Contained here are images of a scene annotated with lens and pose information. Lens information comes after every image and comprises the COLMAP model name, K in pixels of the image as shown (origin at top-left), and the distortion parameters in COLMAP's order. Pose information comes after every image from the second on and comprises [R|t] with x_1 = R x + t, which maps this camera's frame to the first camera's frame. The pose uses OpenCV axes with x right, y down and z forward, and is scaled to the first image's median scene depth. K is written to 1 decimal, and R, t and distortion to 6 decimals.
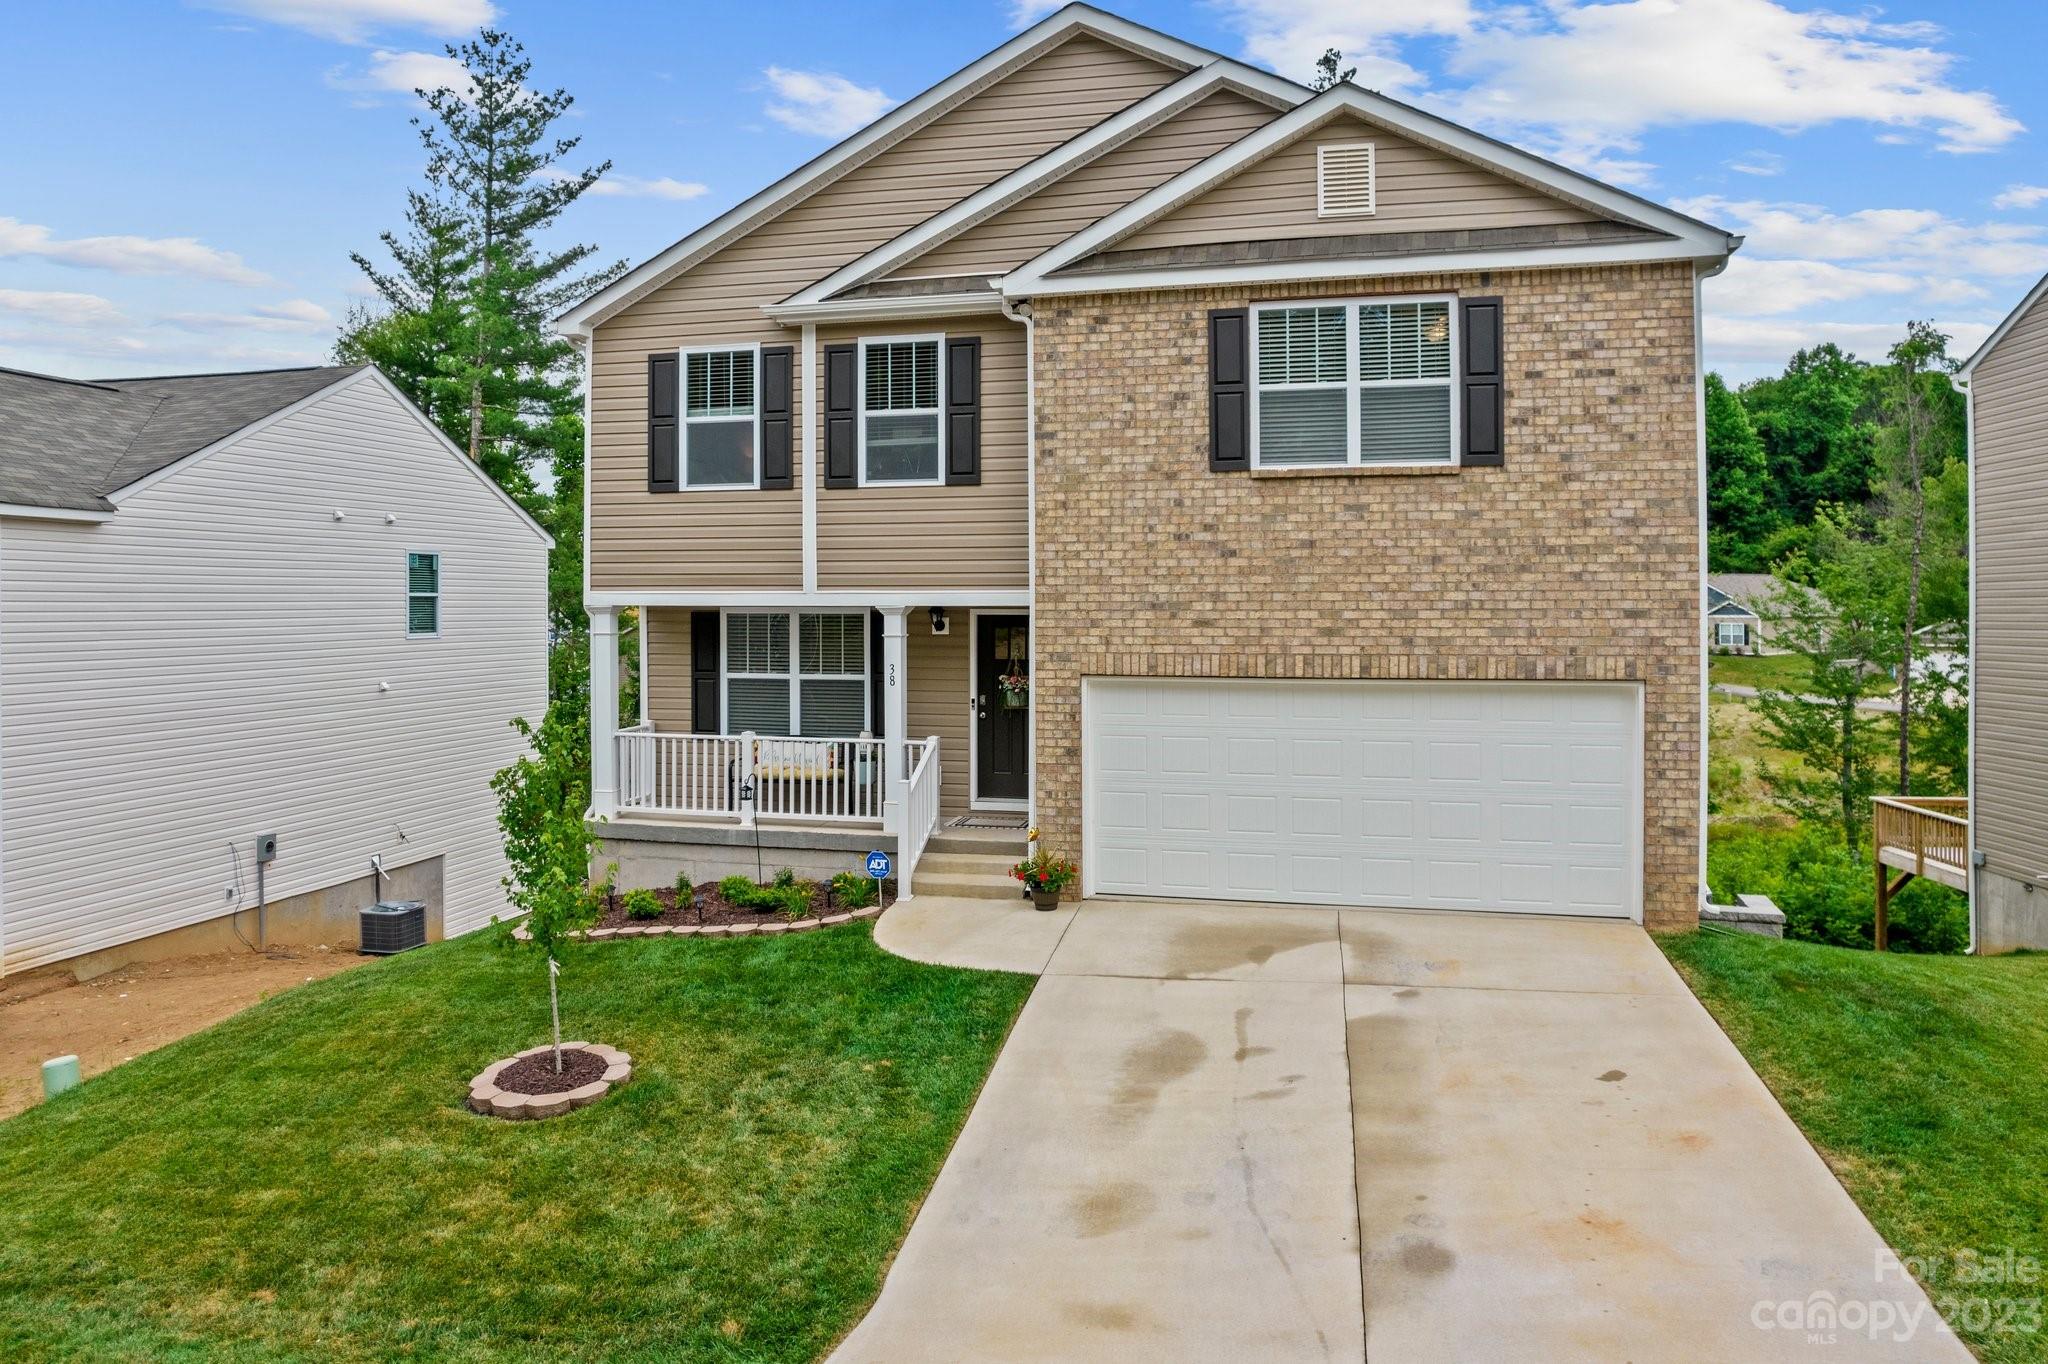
lens RADIAL K [[1280.4, 0, 1004.9], [0, 1280.4, 592.0], [0, 0, 1]] dist [-0.031194, 0.011414]
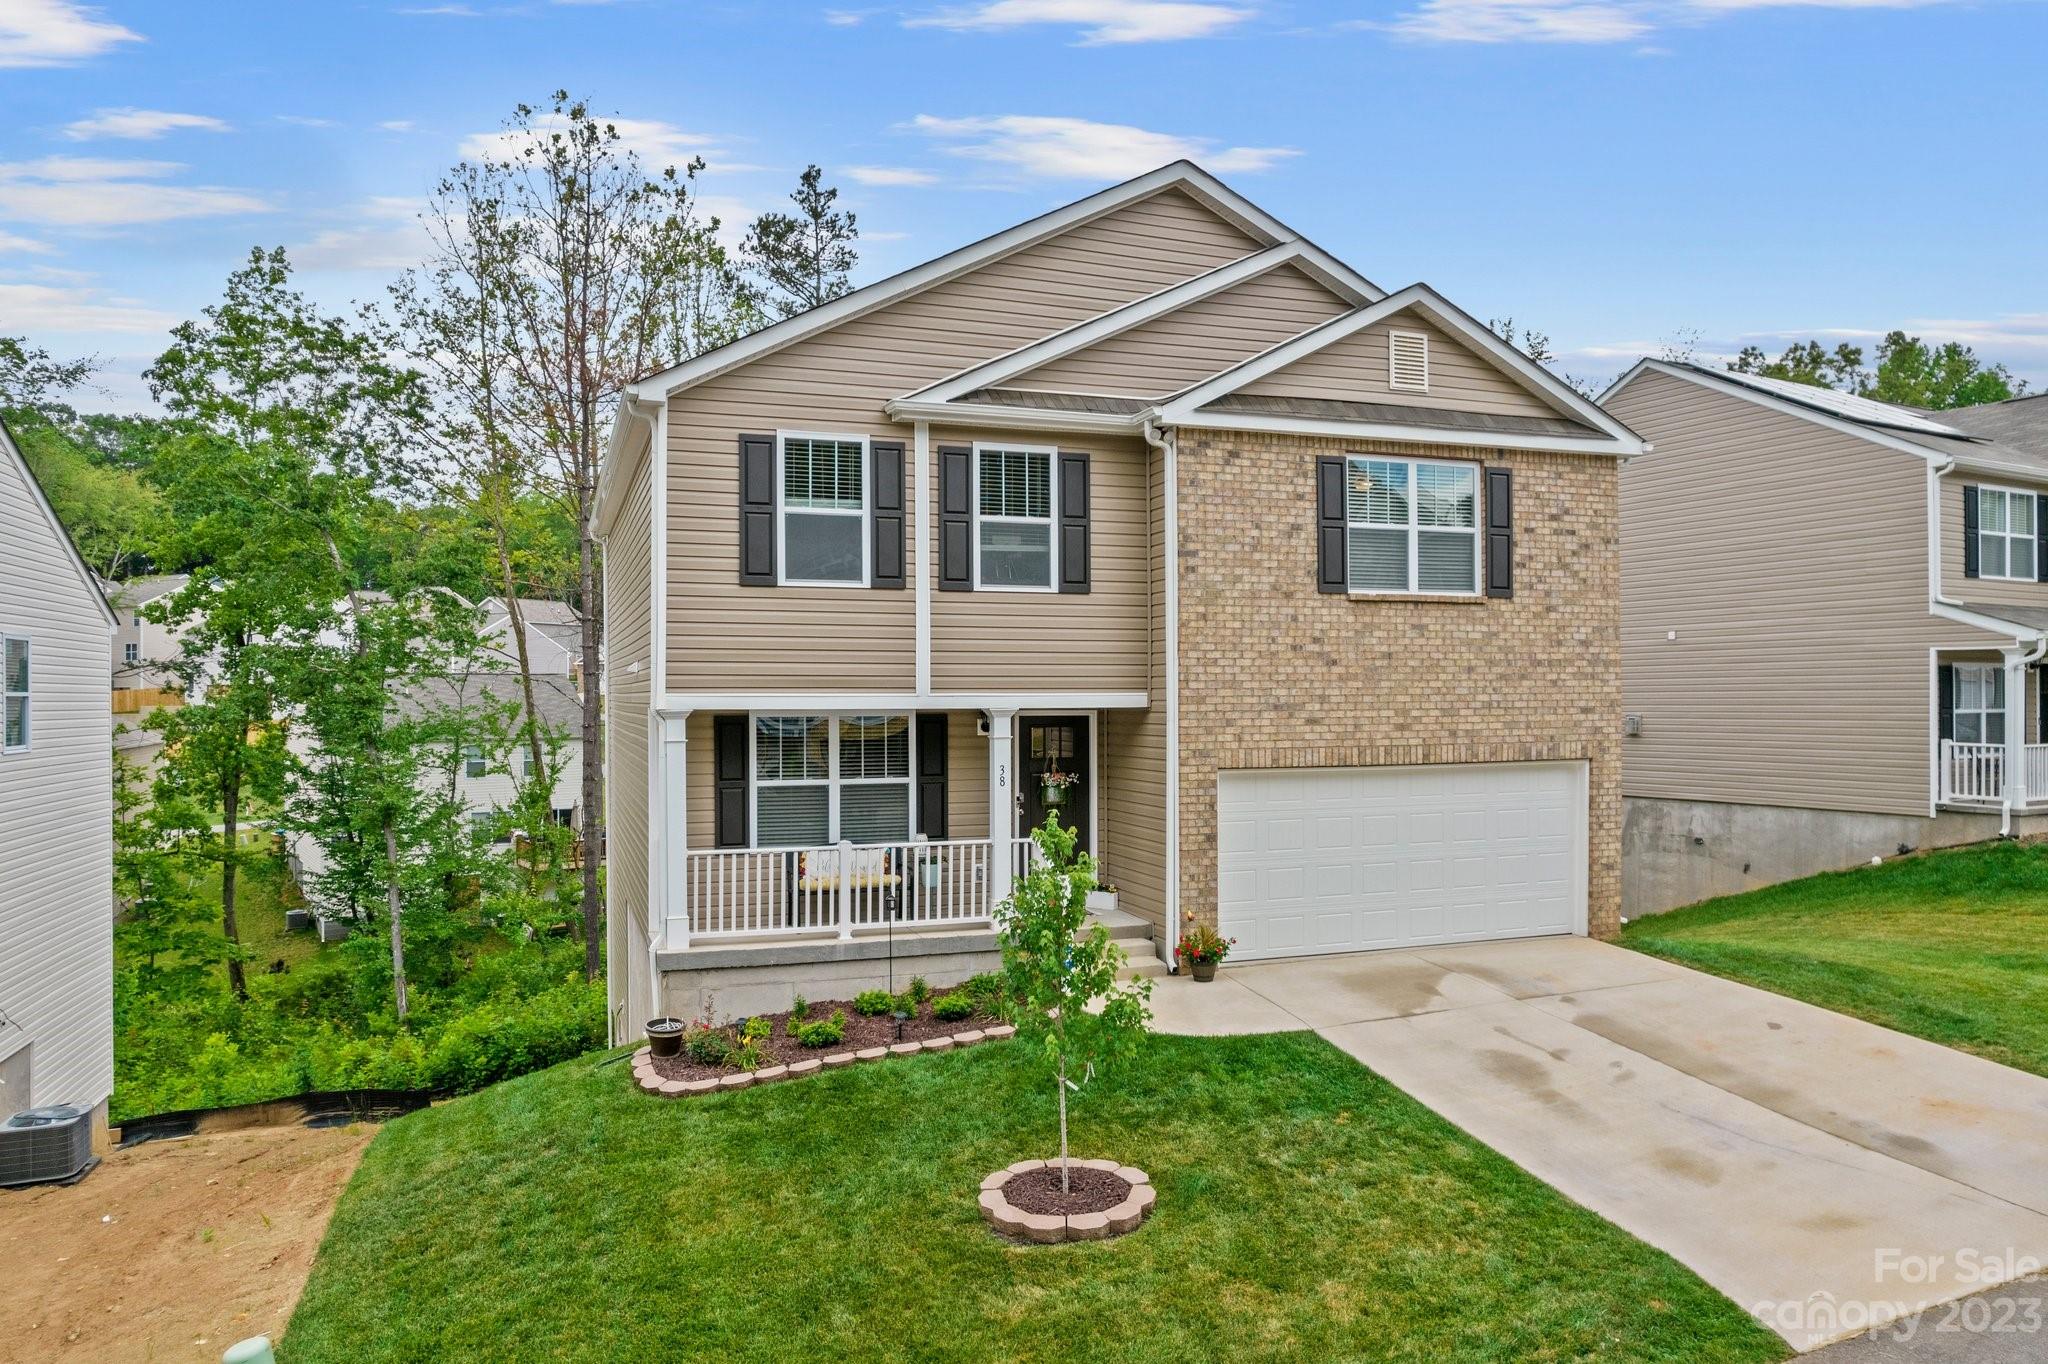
lens RADIAL K [[1280.4, 0, 1018.7], [0, 1280.4, 692.2], [0, 0, 1]] dist [-0.031194, 0.011414]
pose [[0.853521, -0.002426, 0.521053, -0.674263], [-0.001522, 0.999973, 0.007150, -0.010212], [-0.521057, -0.006896, 0.853494, 0.134607]]
